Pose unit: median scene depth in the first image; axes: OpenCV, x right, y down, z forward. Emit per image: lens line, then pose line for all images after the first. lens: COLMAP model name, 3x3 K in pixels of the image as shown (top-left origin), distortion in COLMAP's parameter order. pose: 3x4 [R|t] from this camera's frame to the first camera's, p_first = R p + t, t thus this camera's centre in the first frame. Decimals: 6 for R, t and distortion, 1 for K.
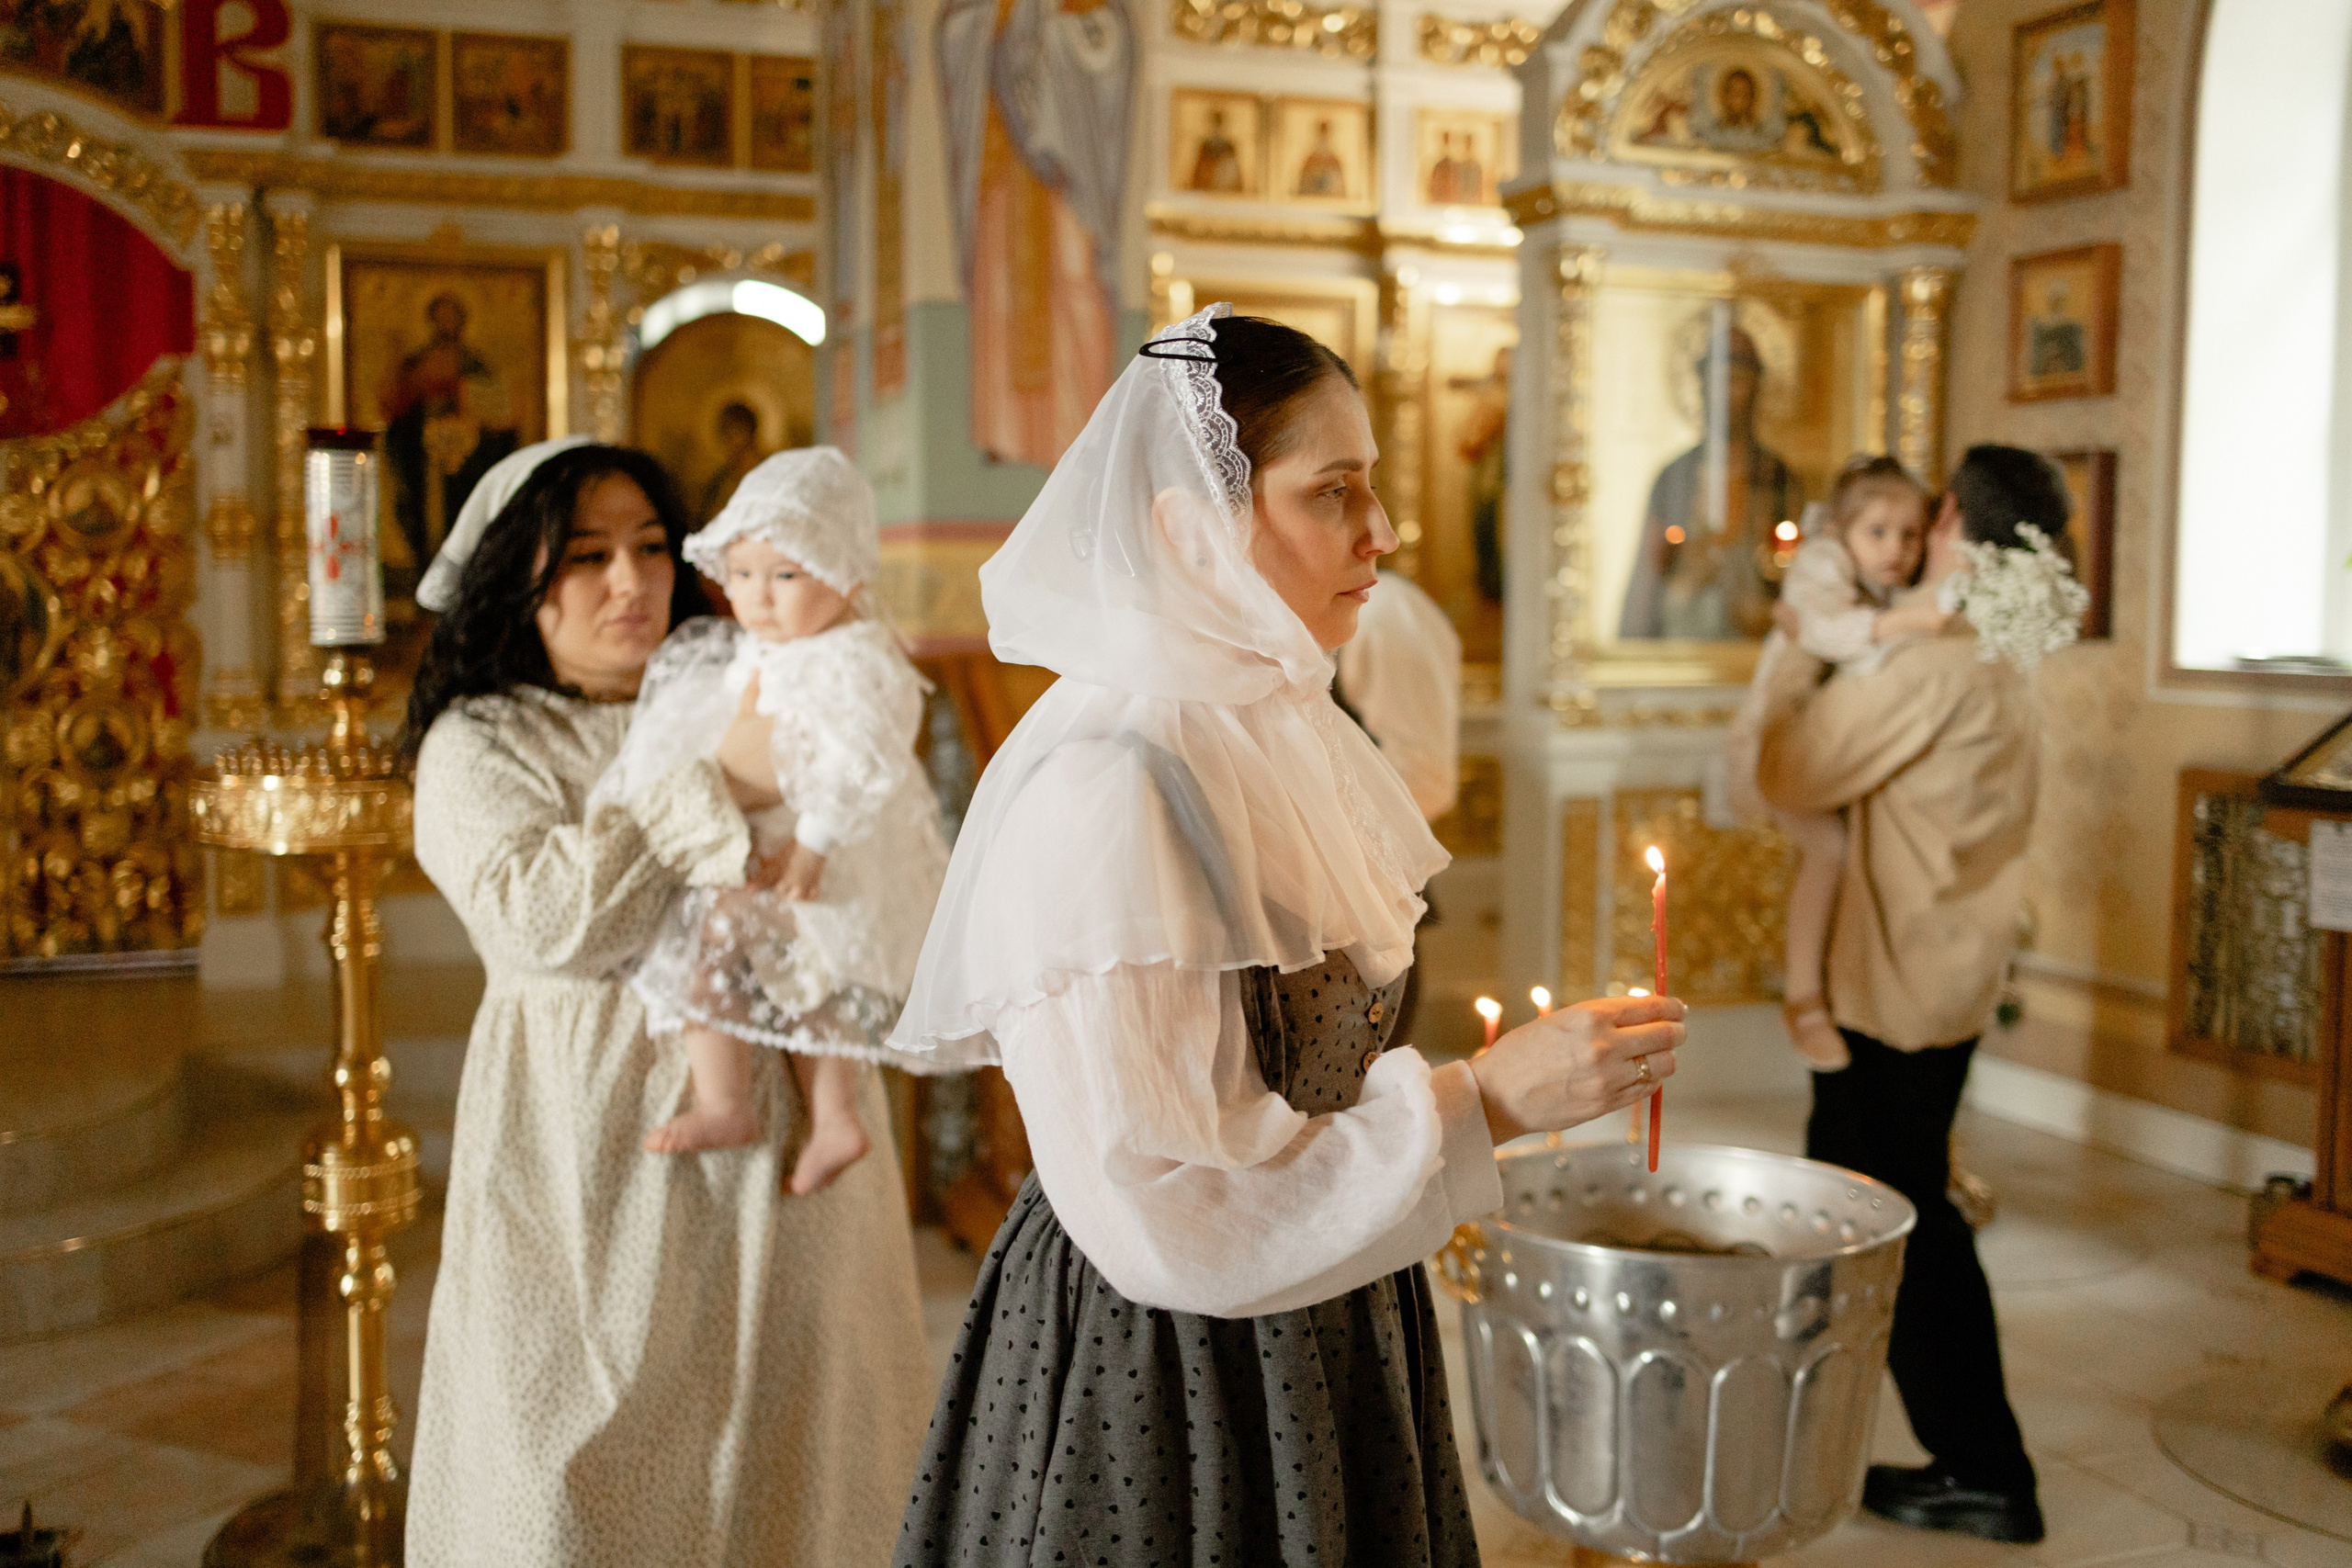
lens RADIAL K [[2329.5, 0, 1180.1], [0, 2329.5, 786.6], [0, 0, 1]] dist [-0.033731, 0.000000]
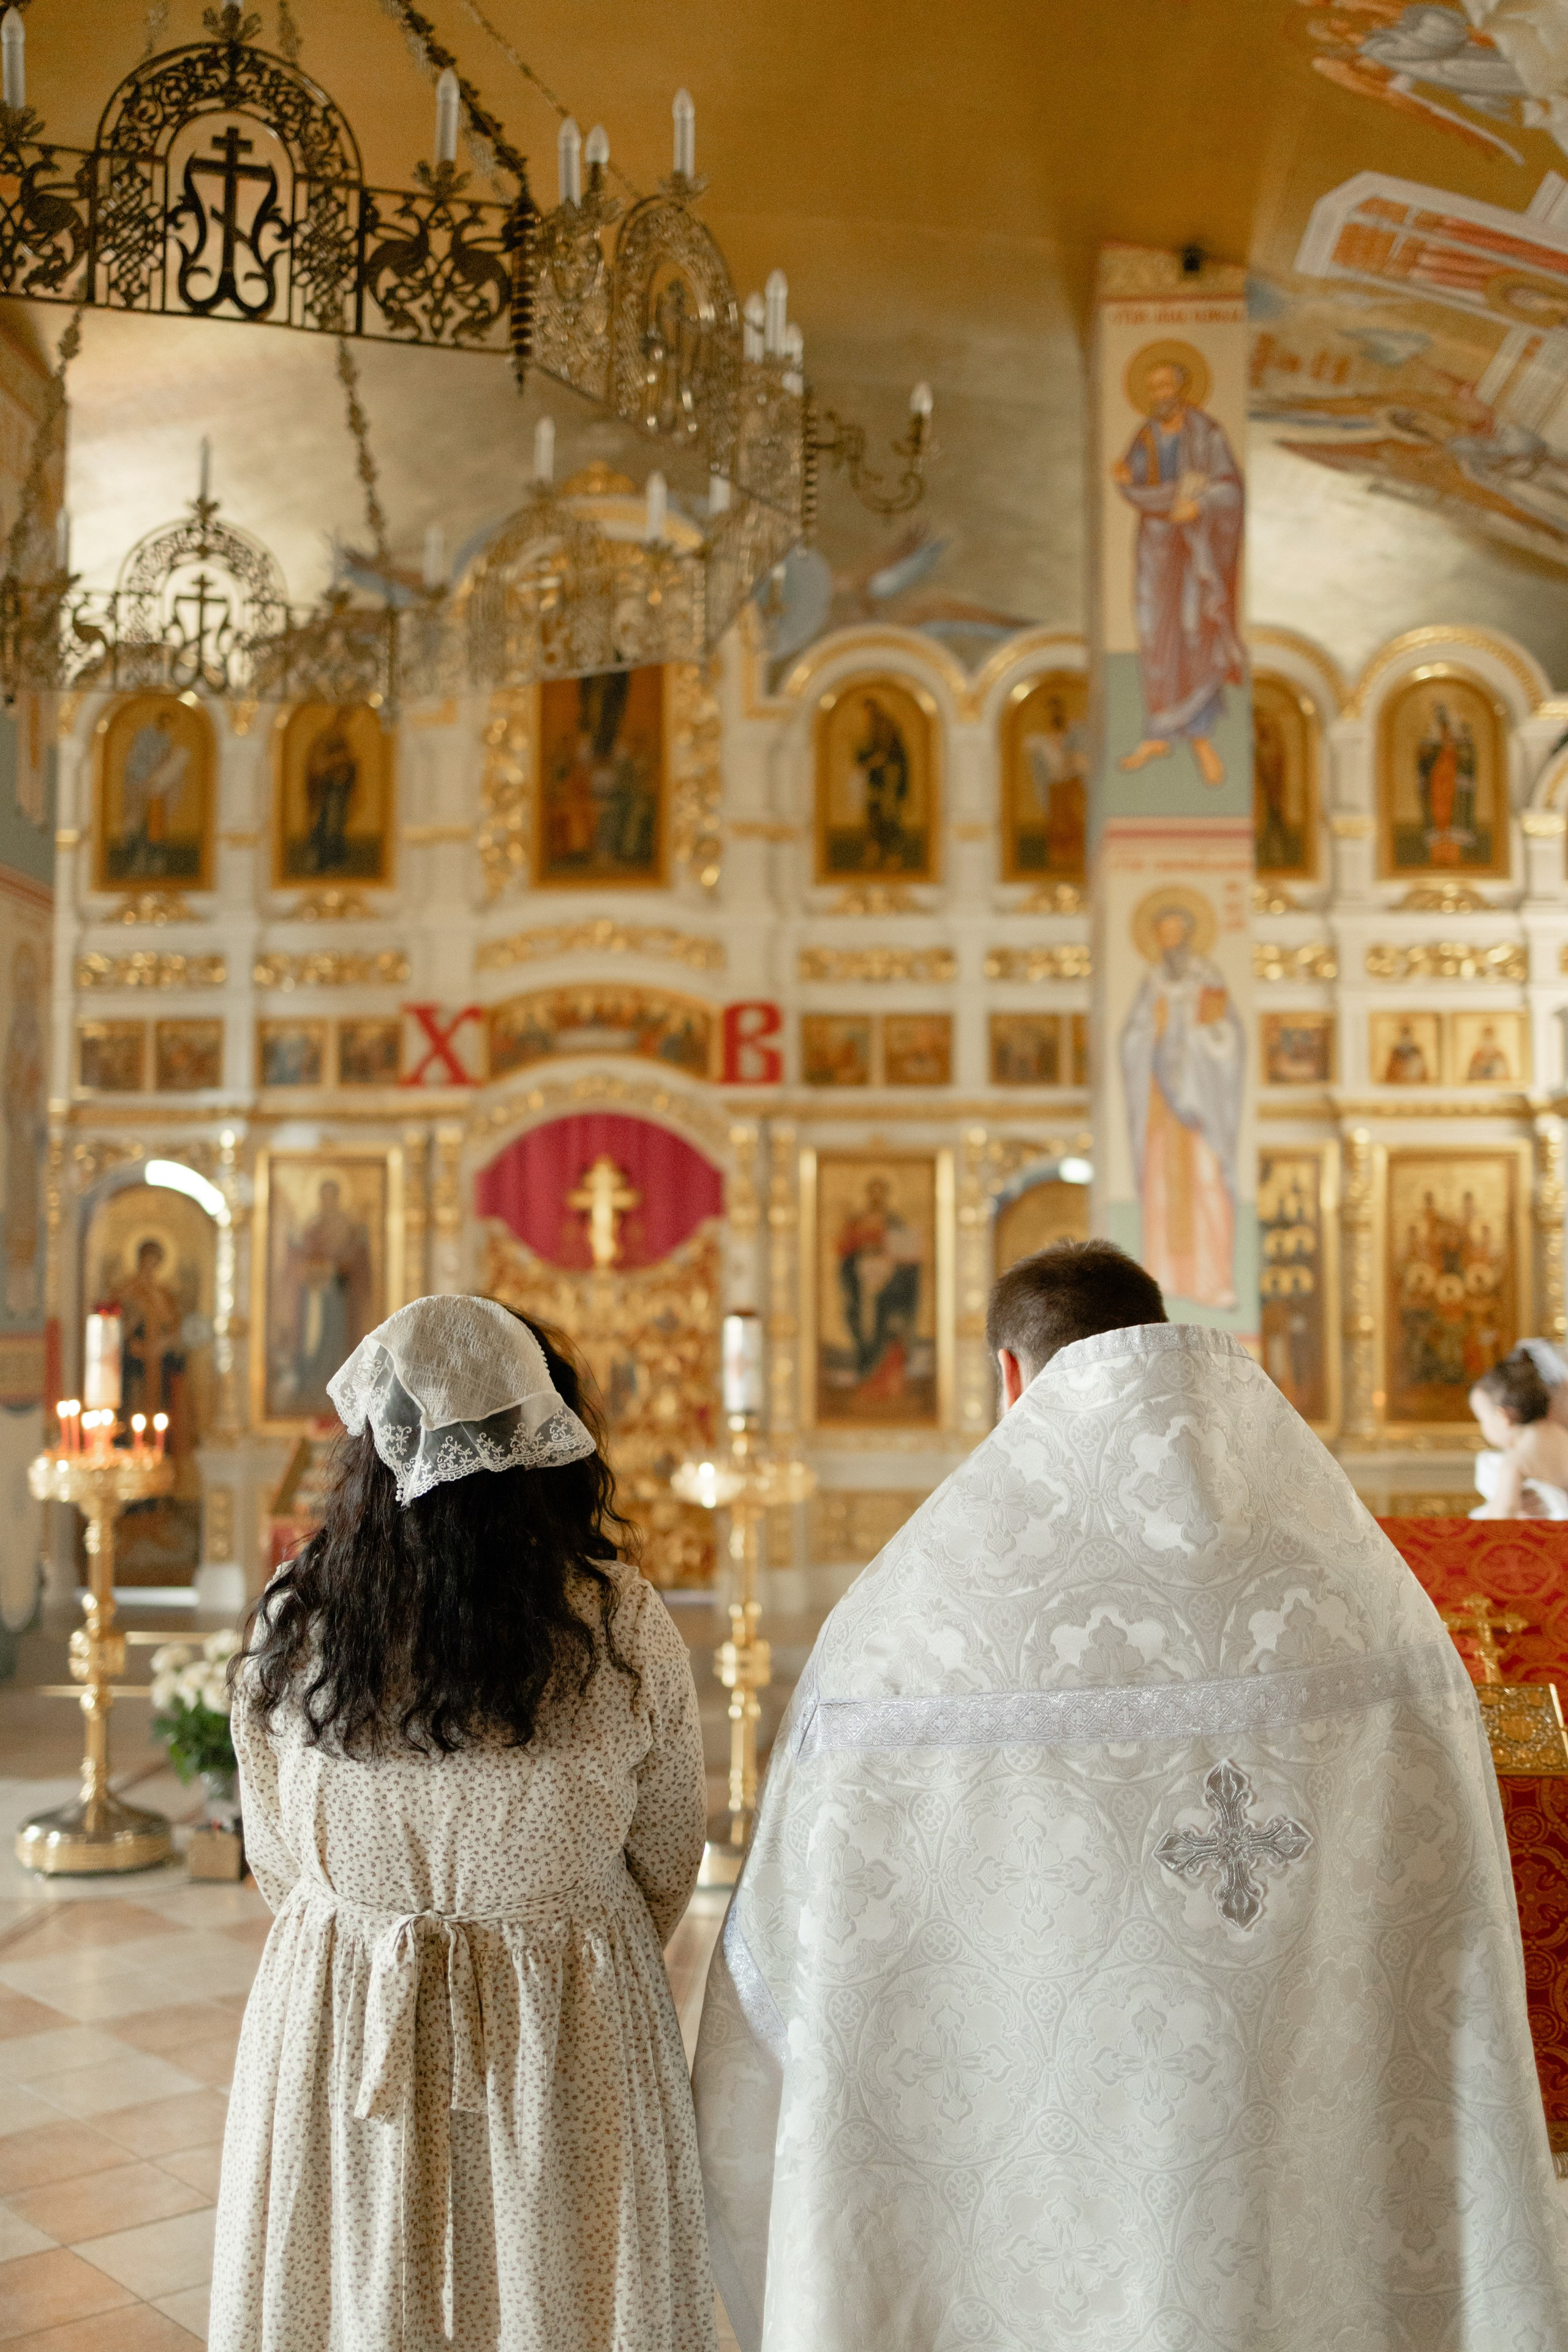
lens RADIAL K [[2329.7, 0, 750.2], [0, 2329.7, 1141.0], [0, 0, 1]] dist [-0.033731, 0.000000]
pose [[0.913183, -0.034440, -0.406092, 0.255955], [-0.033889, 0.986556, -0.159874, 0.018936], [0.406139, 0.159756, 0.899738, -0.475588]]
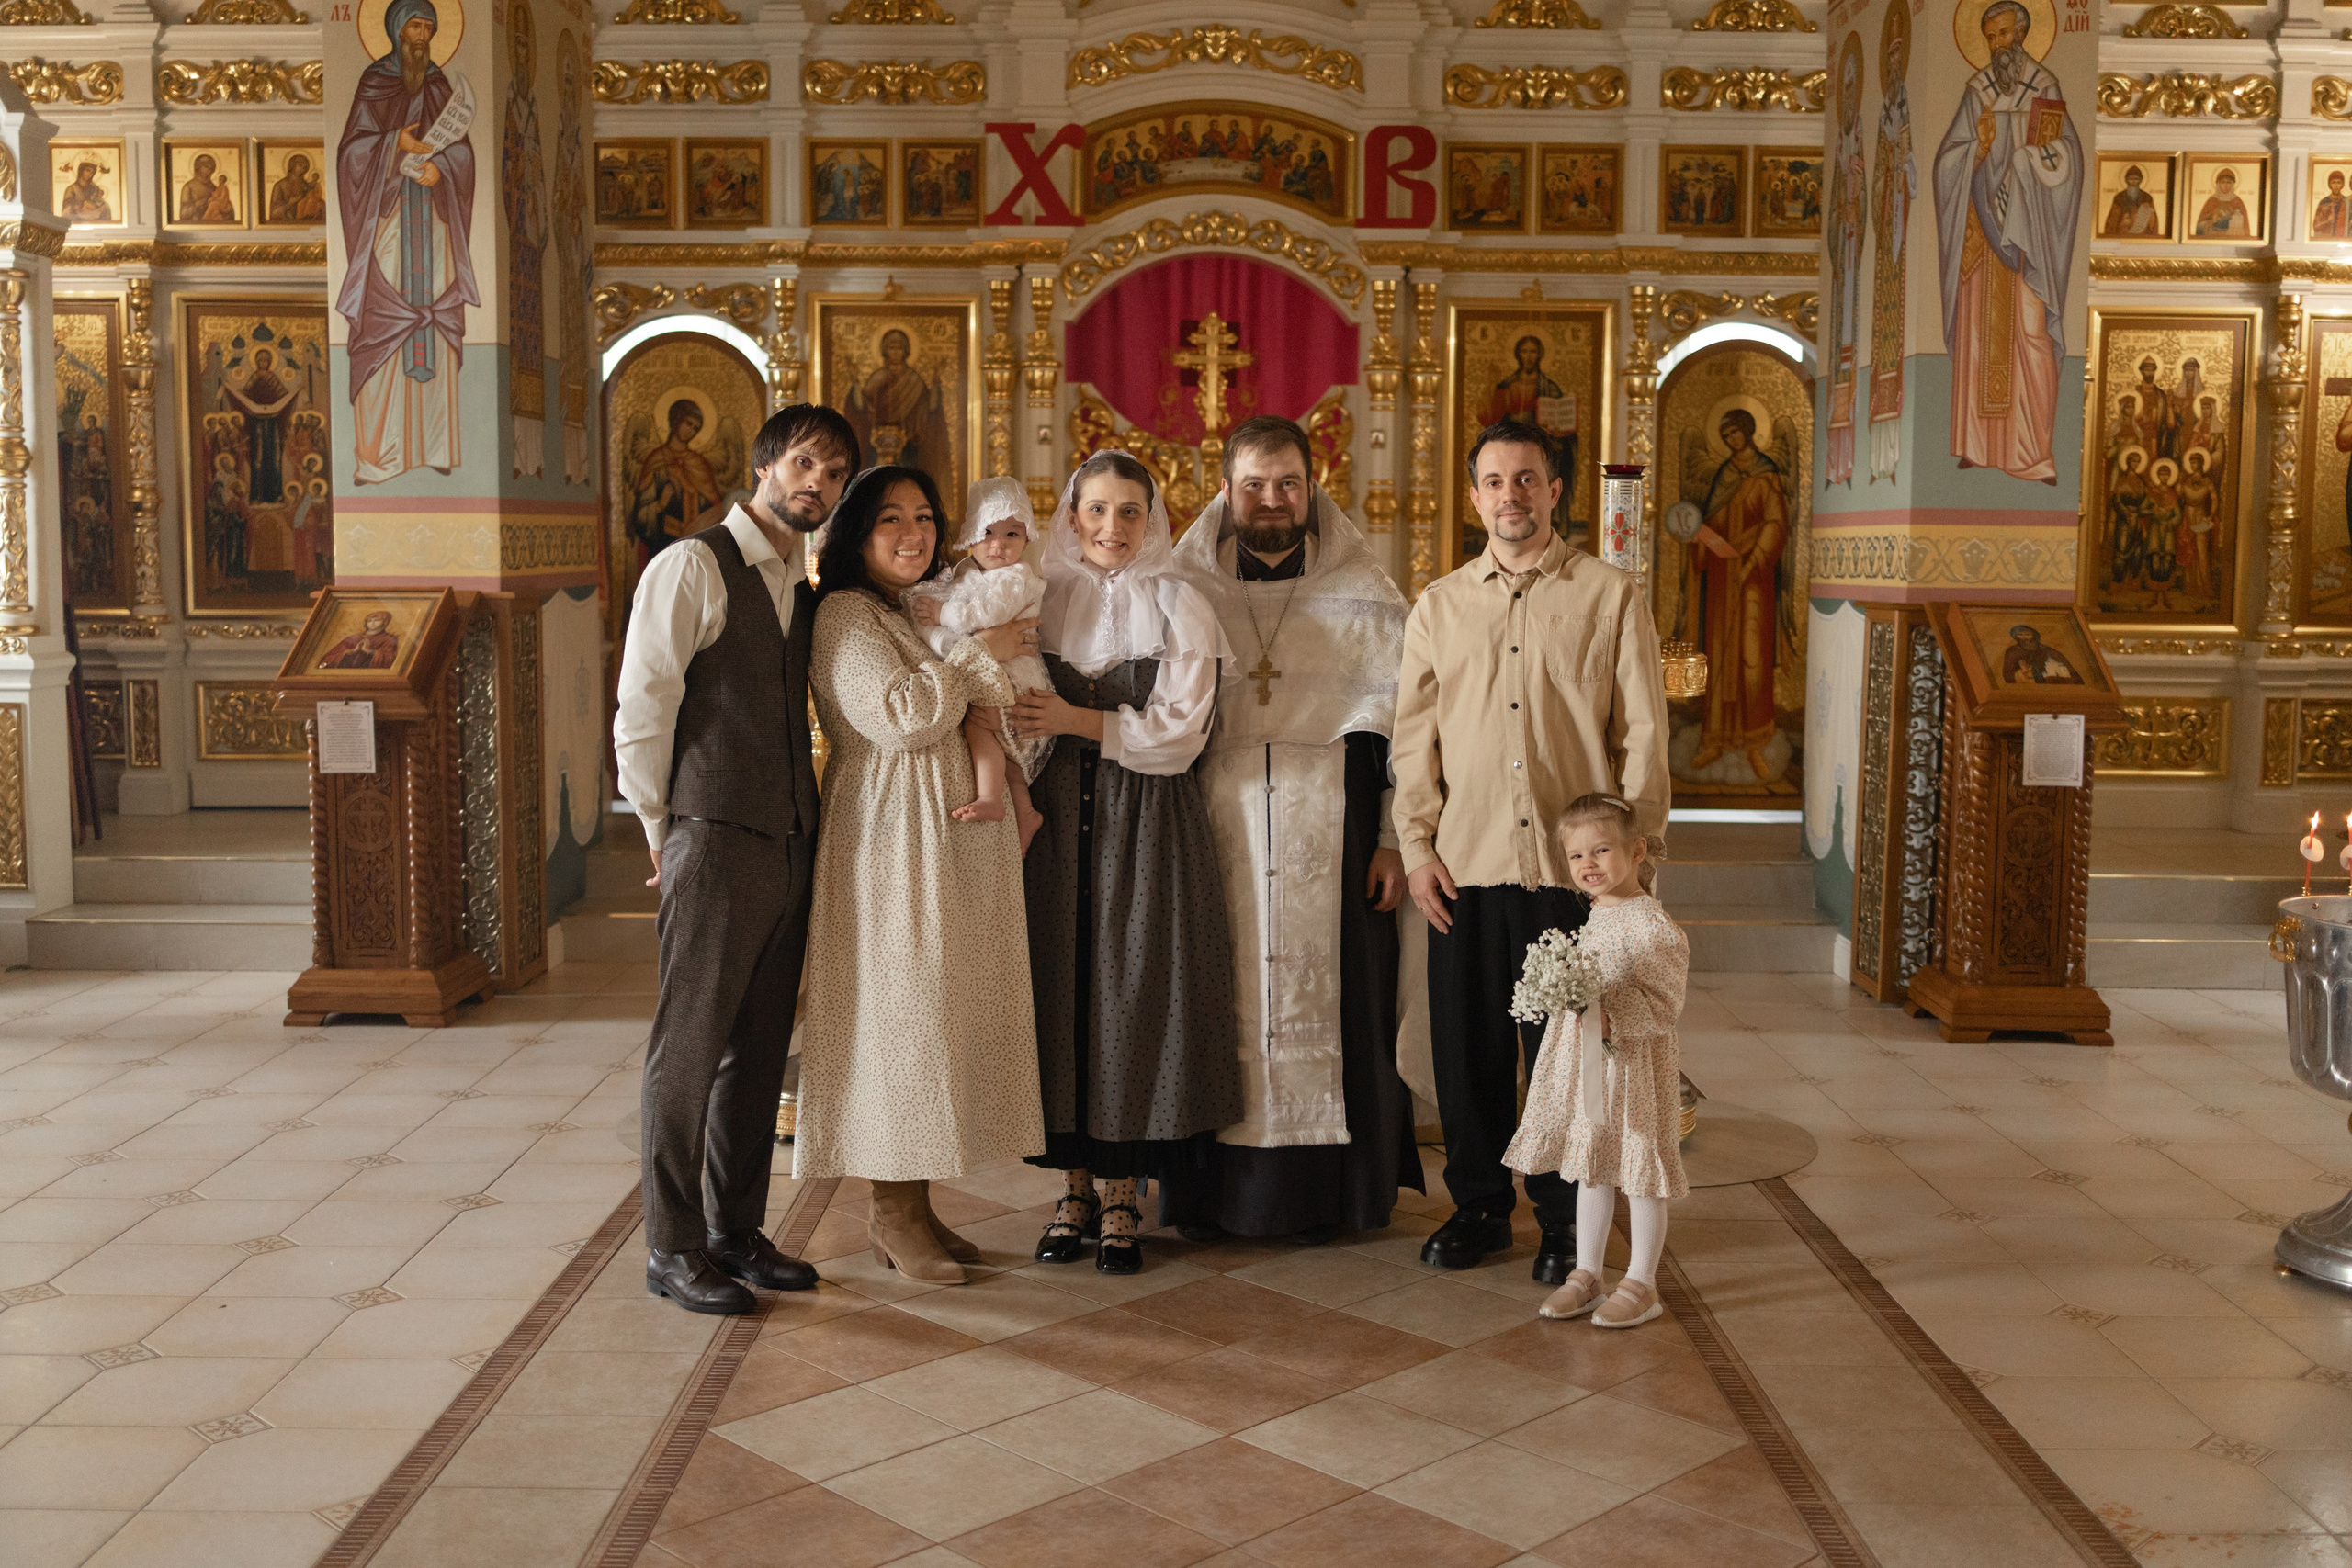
lens RADIAL K [[2329.5, 0, 1165.8], [0, 2329.5, 768.3], [0, 0, 1]] dist [-0.033731, 0.000000]
pose [[0.935659, 0.038854, -0.350760, -0.025813], [-0.035333, 0.999240, 0.016434, 0.029462], [0.351132, -0.002983, 0.936321, -0.381415]]
